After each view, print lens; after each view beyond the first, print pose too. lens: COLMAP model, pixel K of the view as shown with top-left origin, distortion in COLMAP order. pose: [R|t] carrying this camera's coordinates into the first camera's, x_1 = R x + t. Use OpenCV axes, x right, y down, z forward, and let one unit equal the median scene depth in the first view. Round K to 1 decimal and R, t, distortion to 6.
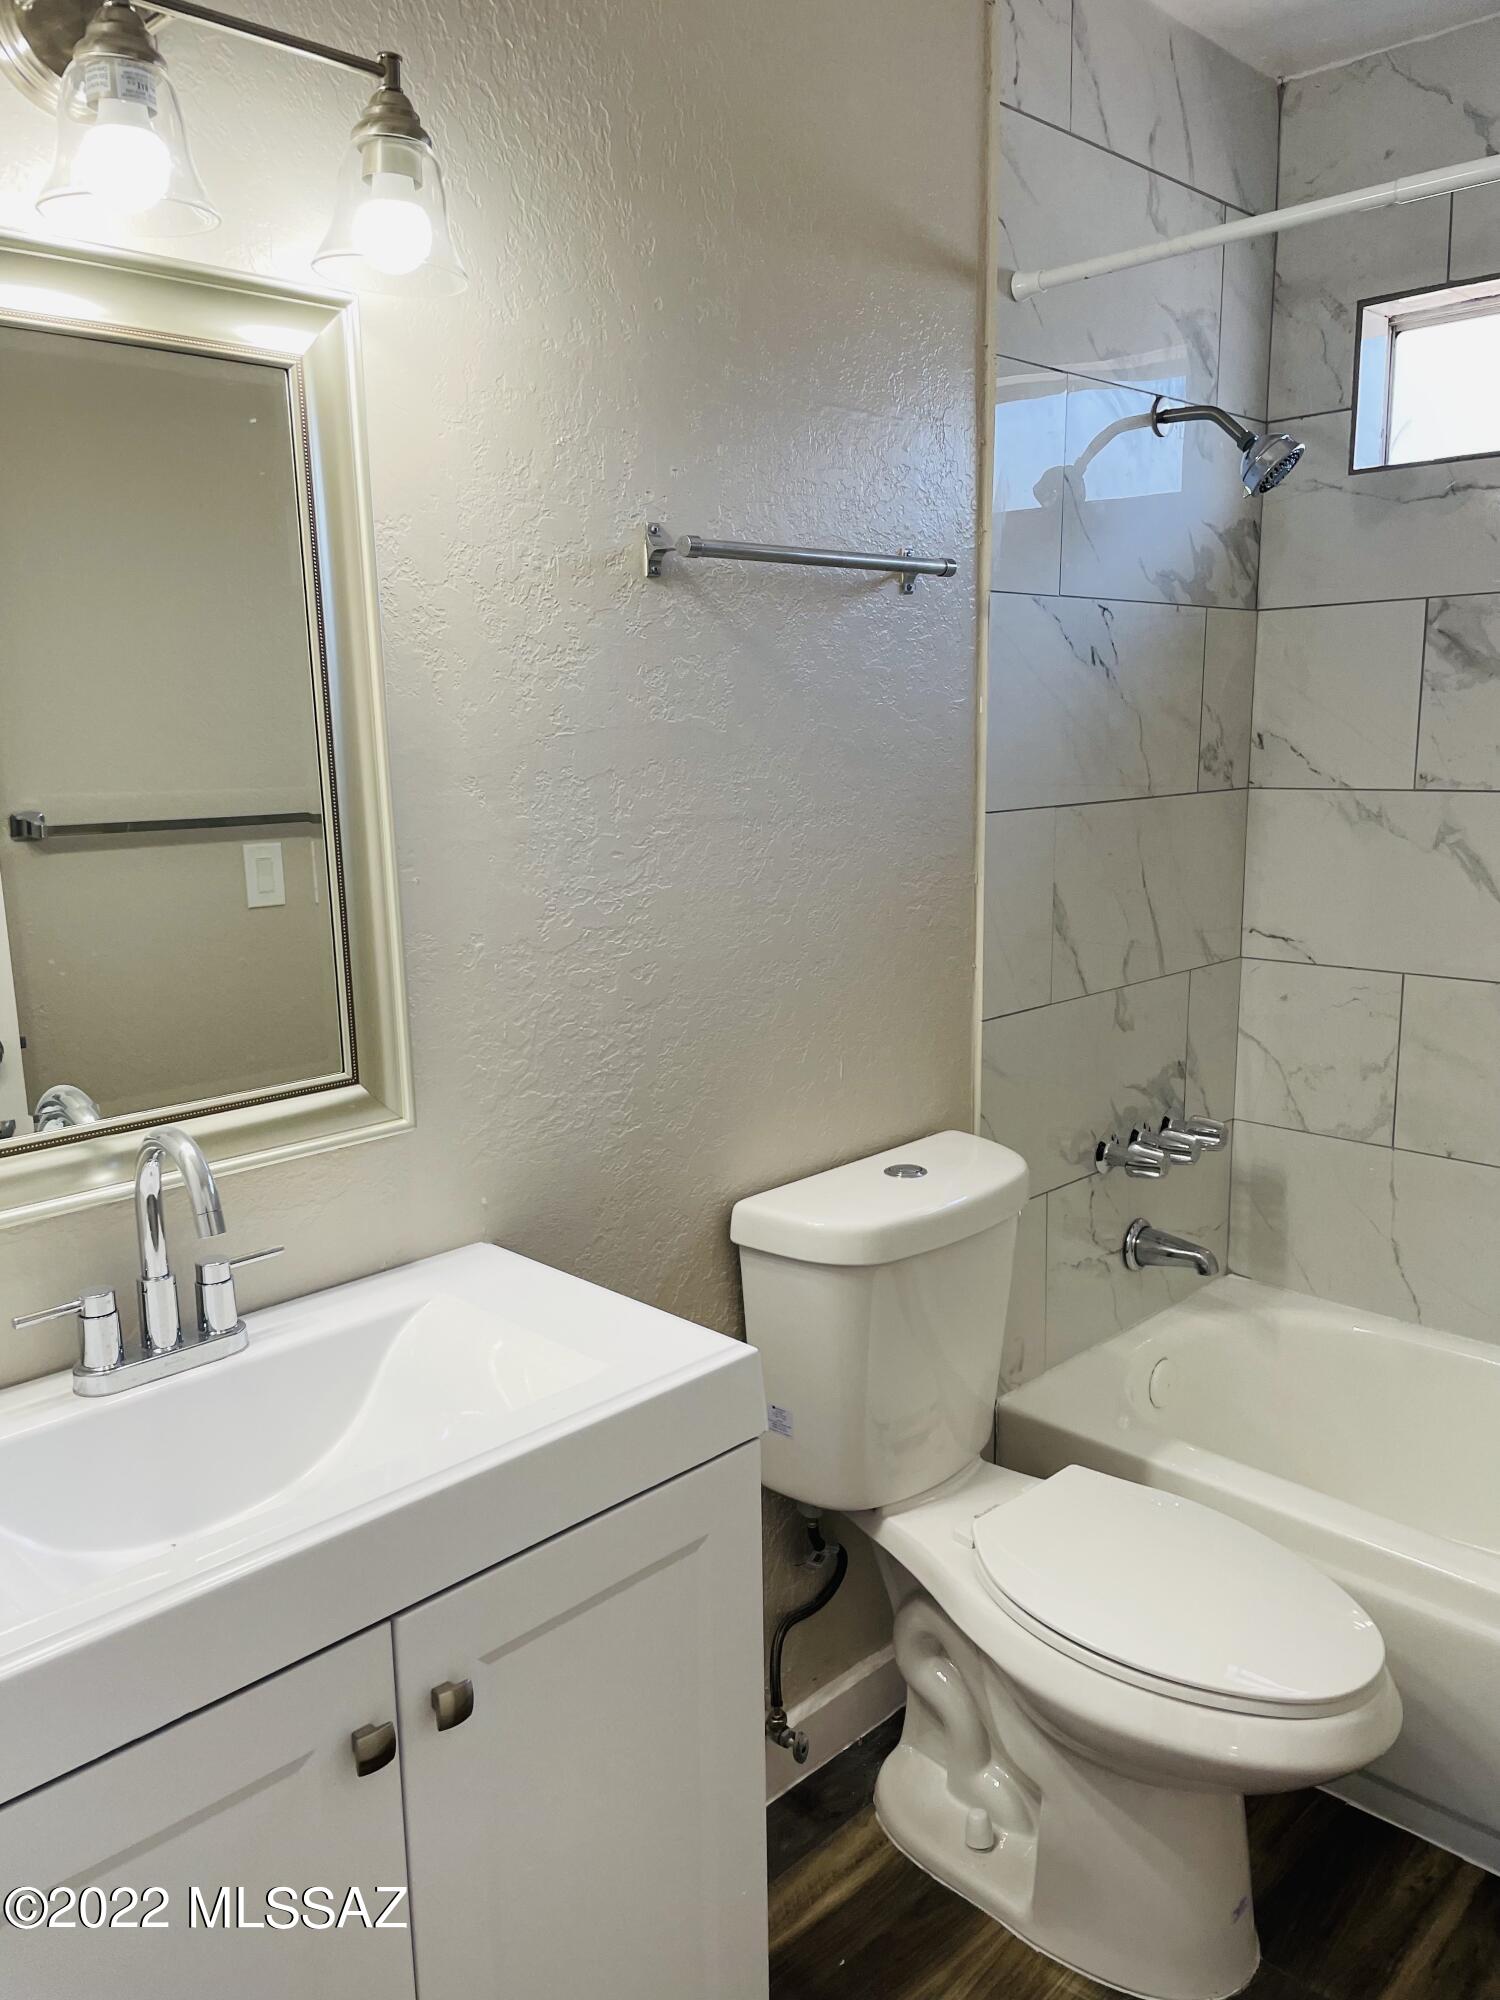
lens RADIAL K [[1519.3, 0, 725.0], [0, 1519.3, 1015.2], [0, 0, 1]] dist [0.089385, -0.113772]
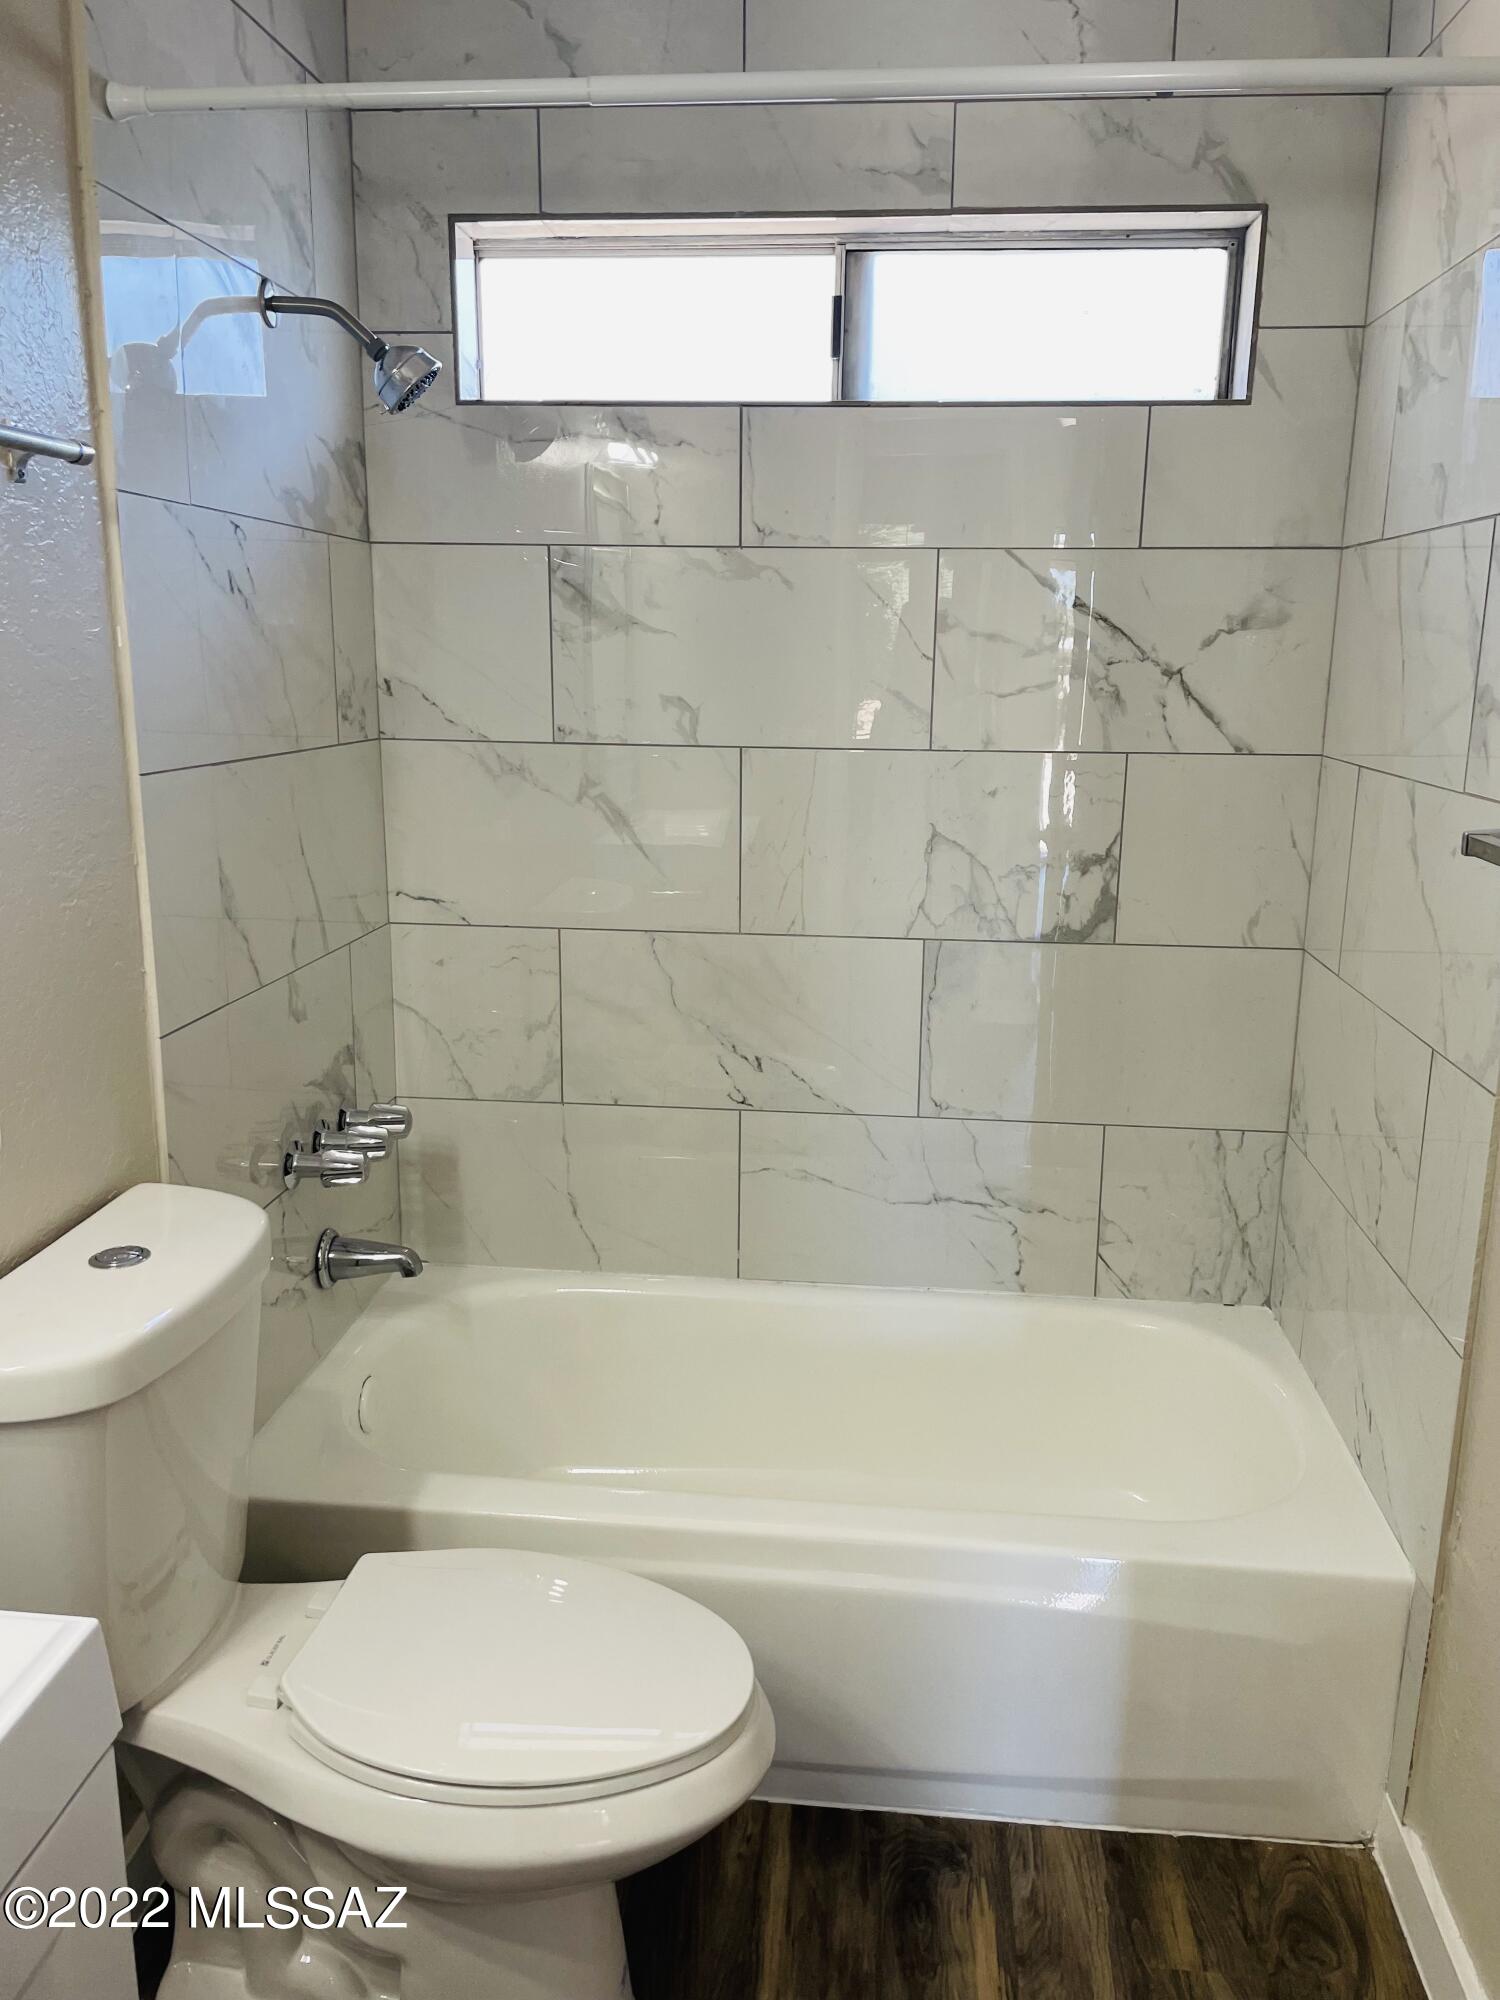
lens RADIAL K [[1519.3, 0, 764.6], [0, 1519.3, 987.8], [0, 0, 1]] dist [0.089385, -0.113772]
pose [[0.766565, -0.112197, 0.632290, -0.084205], [0.096169, 0.993572, 0.059712, -0.036175], [-0.634925, 0.015034, 0.772427, 0.166520]]
